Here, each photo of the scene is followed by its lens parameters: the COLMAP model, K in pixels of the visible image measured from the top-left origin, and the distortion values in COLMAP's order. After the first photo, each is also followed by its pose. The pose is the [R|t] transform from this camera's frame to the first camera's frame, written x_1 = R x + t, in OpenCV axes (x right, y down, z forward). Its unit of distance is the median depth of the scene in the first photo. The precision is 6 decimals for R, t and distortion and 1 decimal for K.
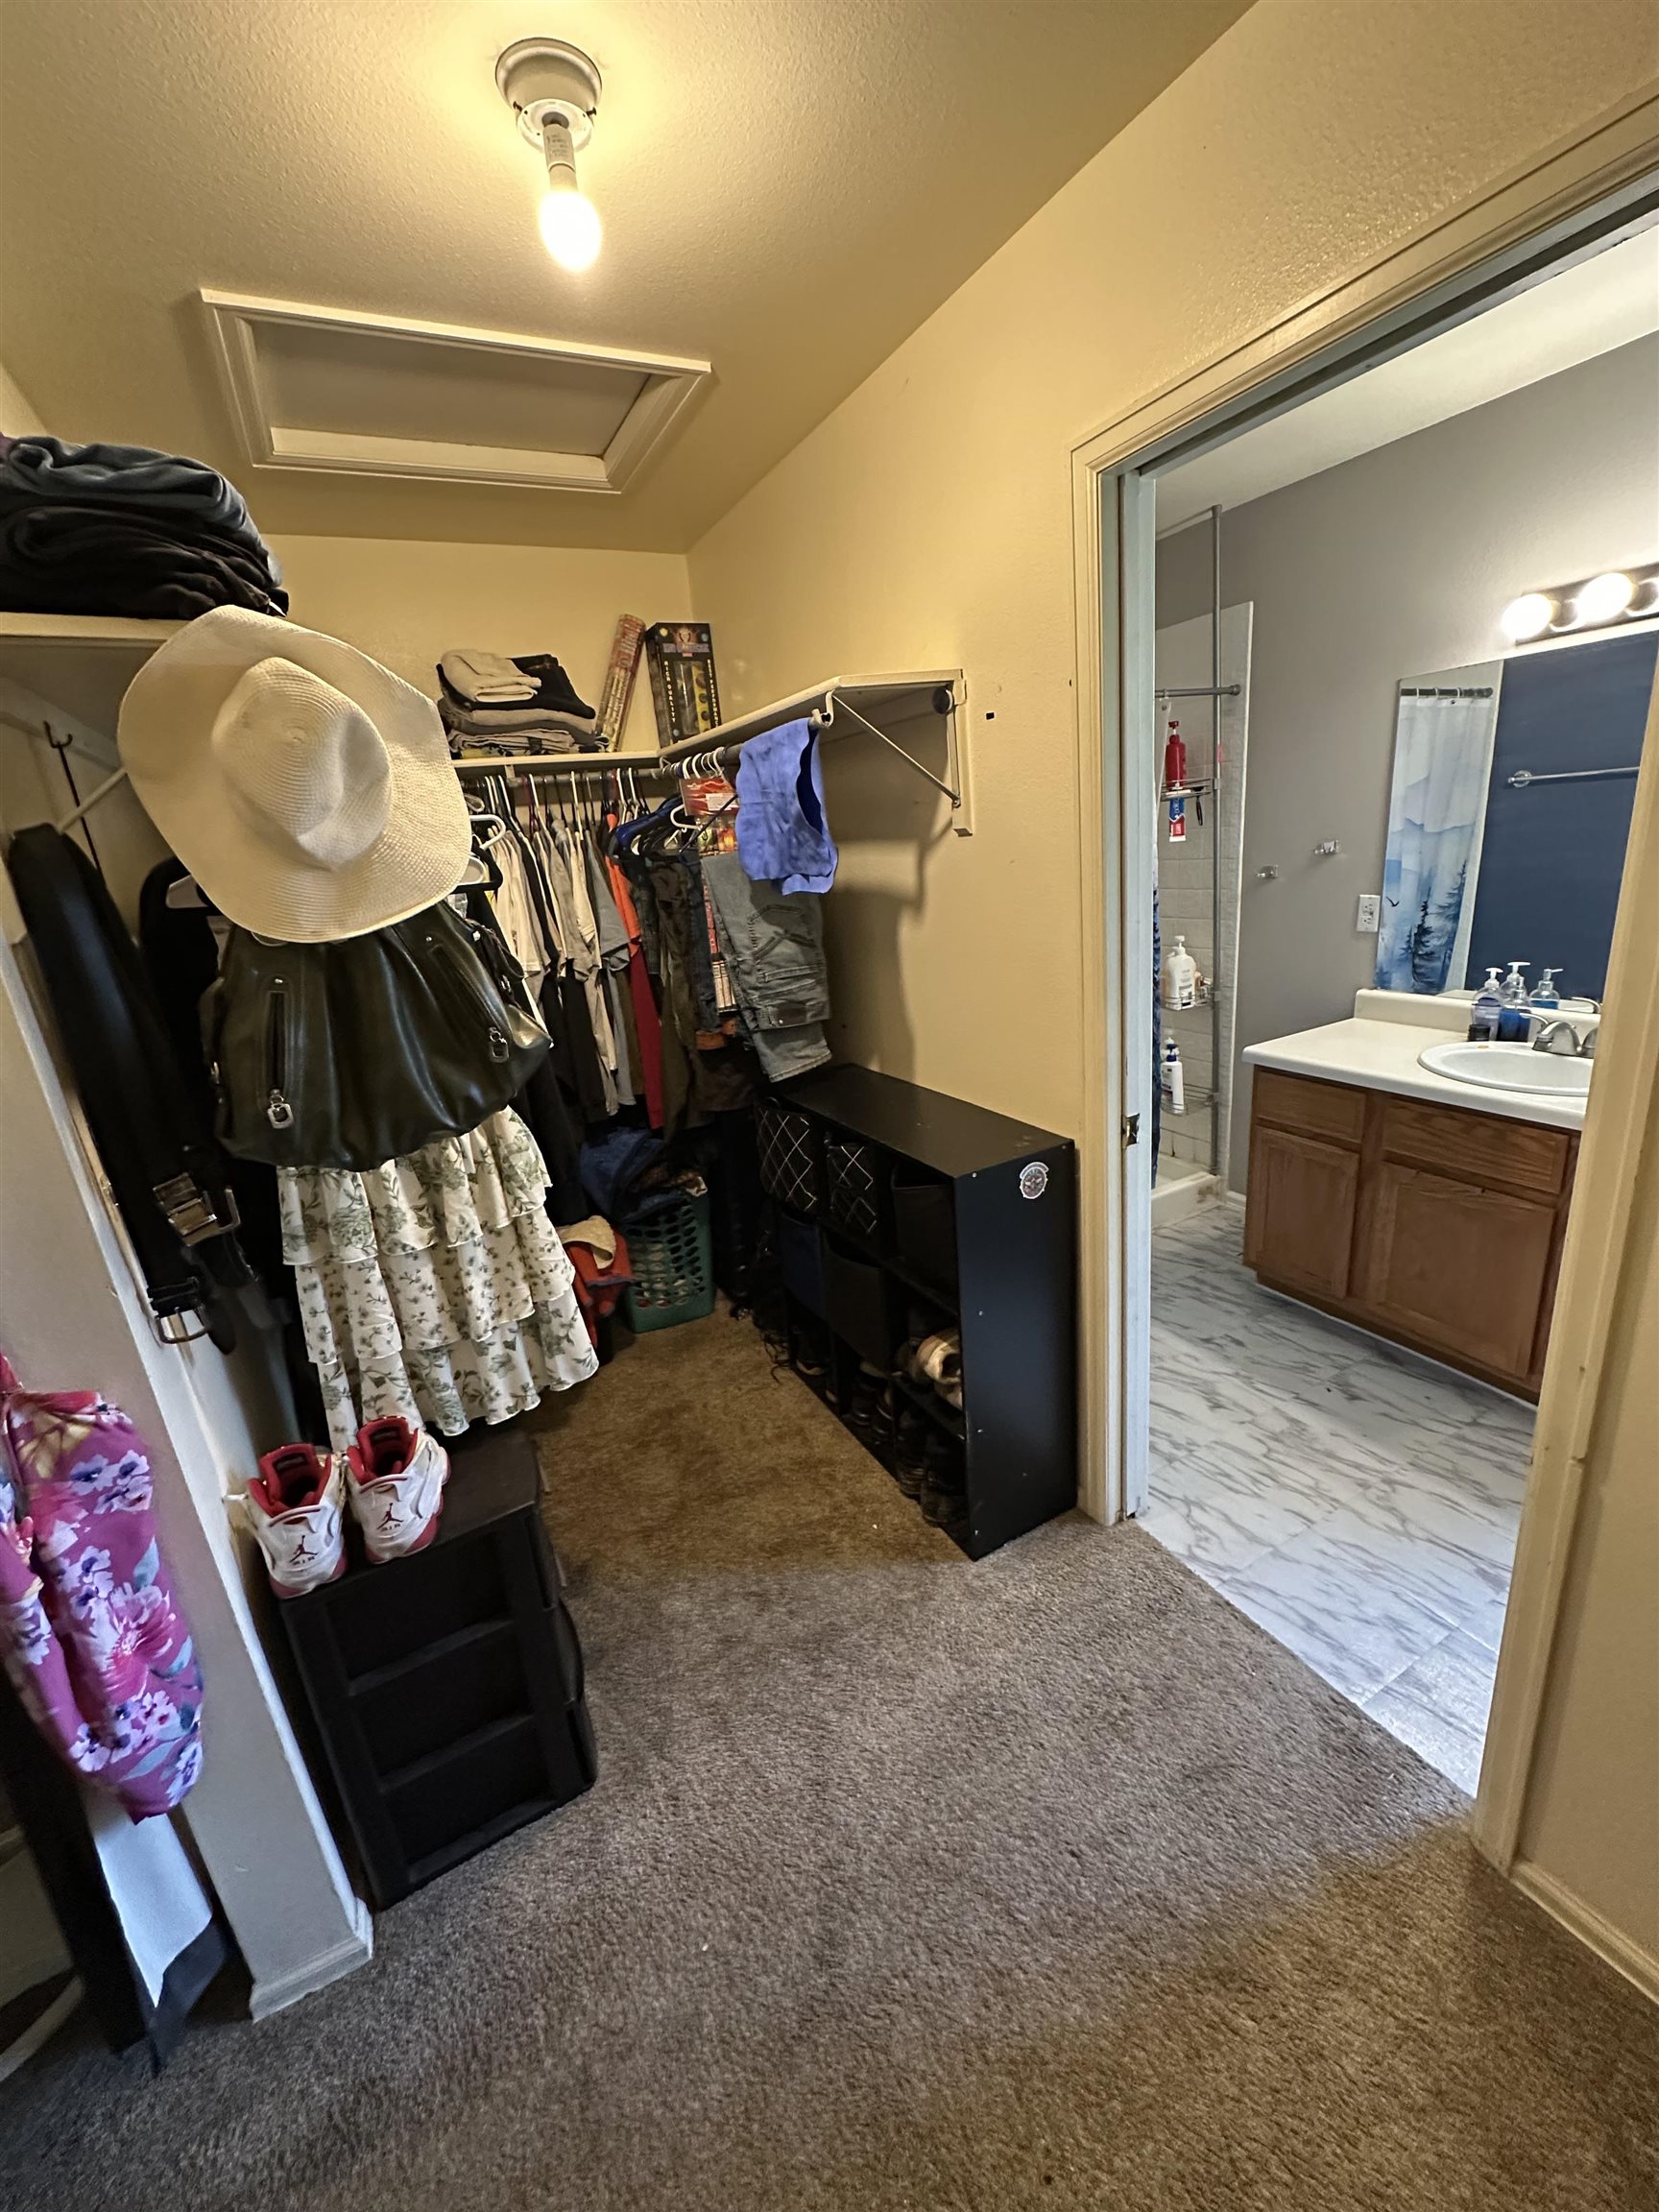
lens RADIAL K [[879.8, 0, 833.7], [0, 879.8, 1104.2], [0, 0, 1]] dist [-0.002066, 0.000277]
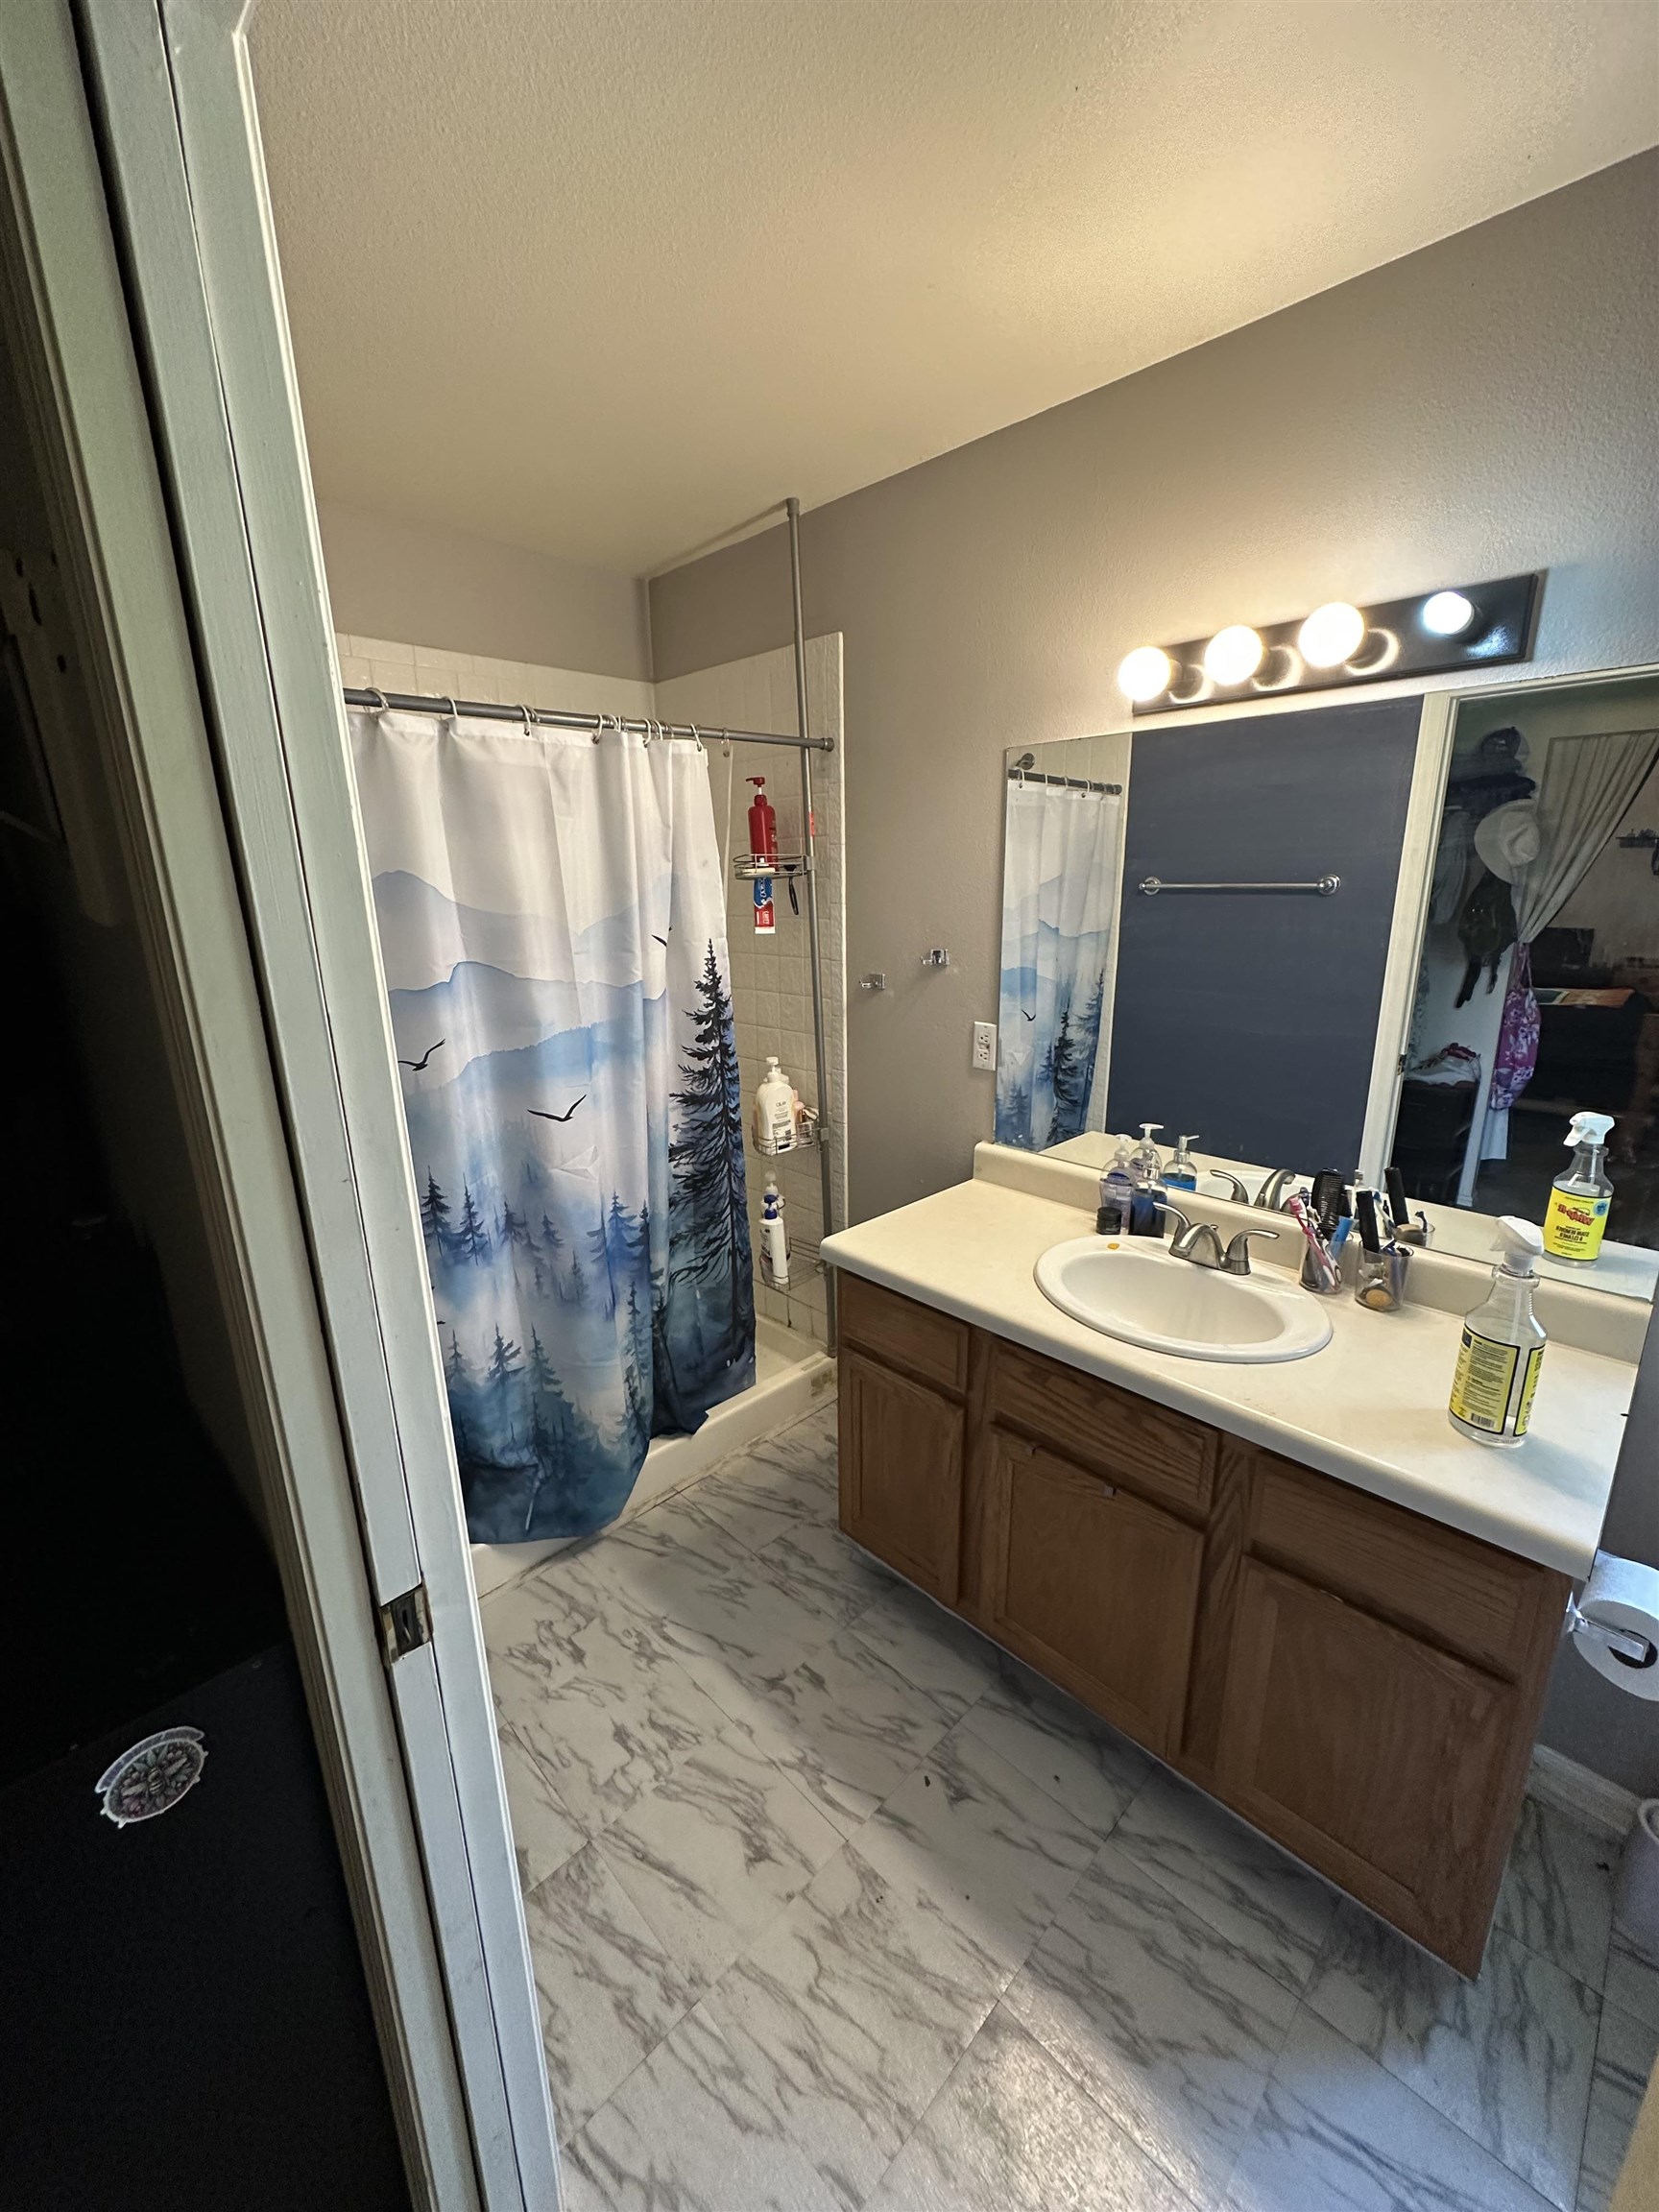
lens RADIAL K [[879.8, 0, 830.5], [0, 879.8, 1102.1], [0, 0, 1]] dist [-0.002066, 0.000277]
pose [[0.955864, 0.005847, 0.293750, 0.223919], [0.011800, 0.998231, -0.058267, -0.110156], [-0.293572, 0.059162, 0.954105, 0.272602]]
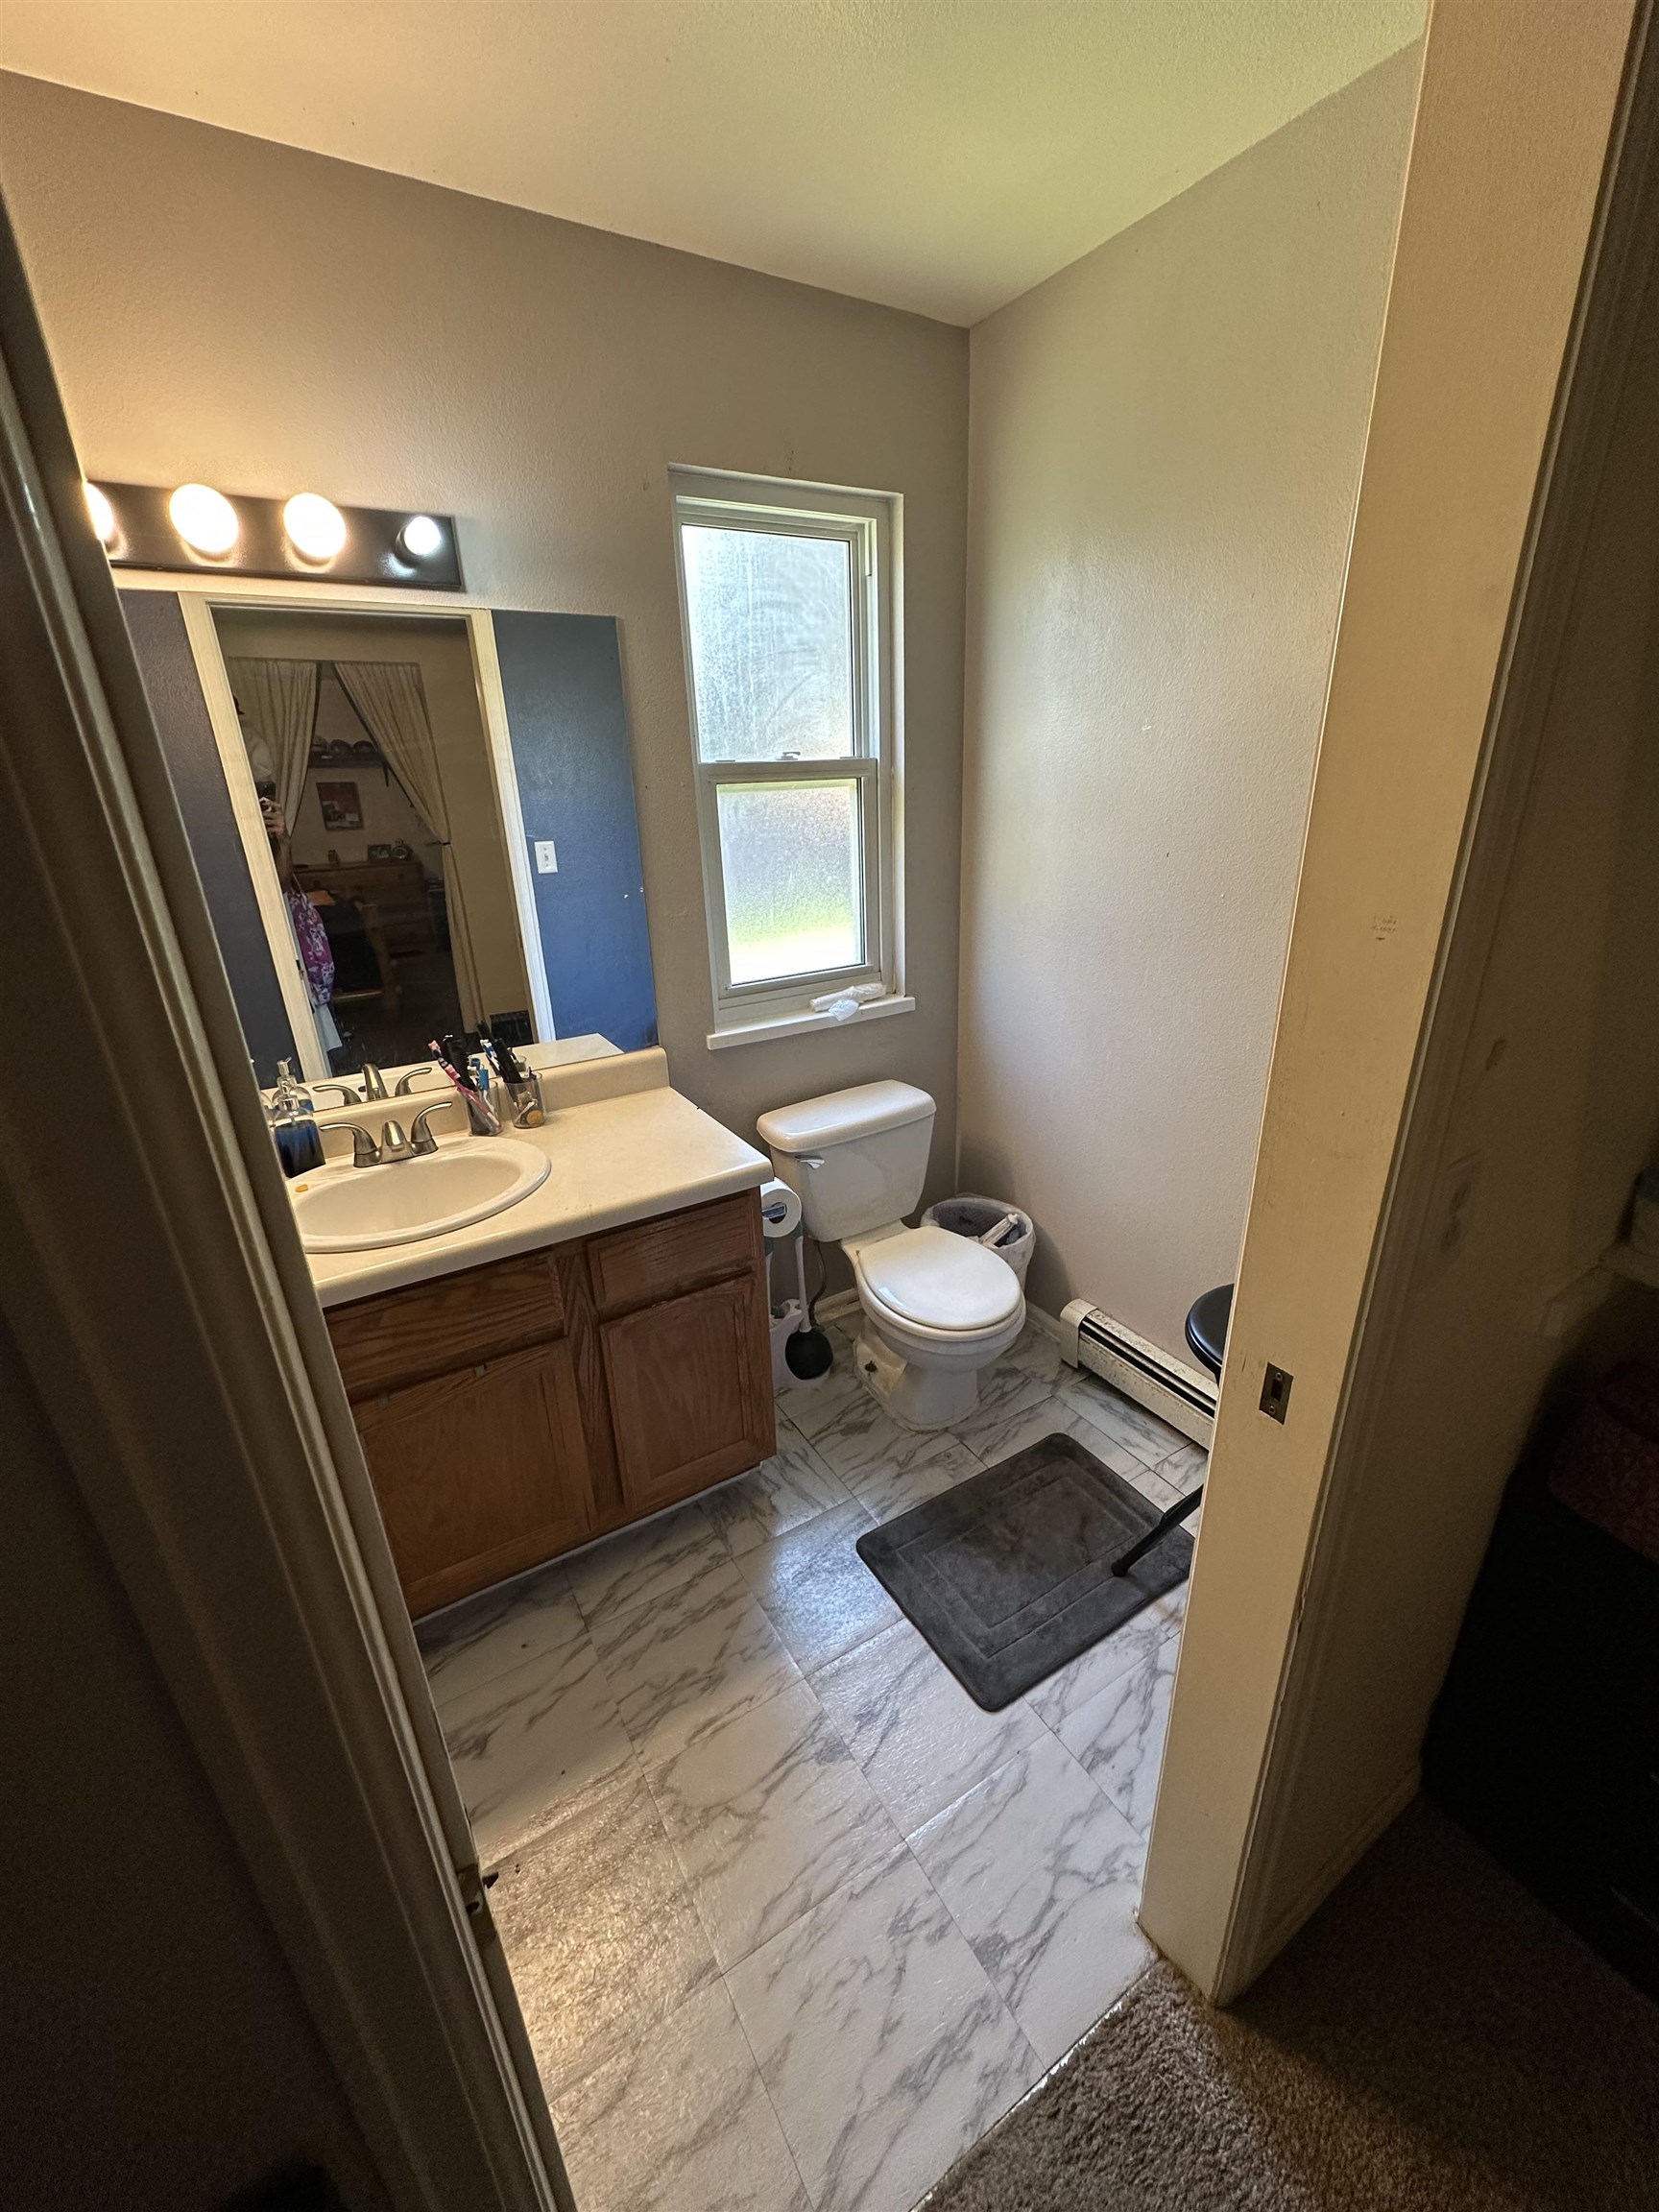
lens RADIAL K [[879.8, 0, 834.5], [0, 879.8, 1100.4], [0, 0, 1]] dist [-0.002066, 0.000277]
pose [[-0.053993, -0.264575, 0.962853, 0.064740], [0.325472, 0.906936, 0.267461, -0.131962], [-0.944009, 0.327823, 0.037144, 0.429983]]
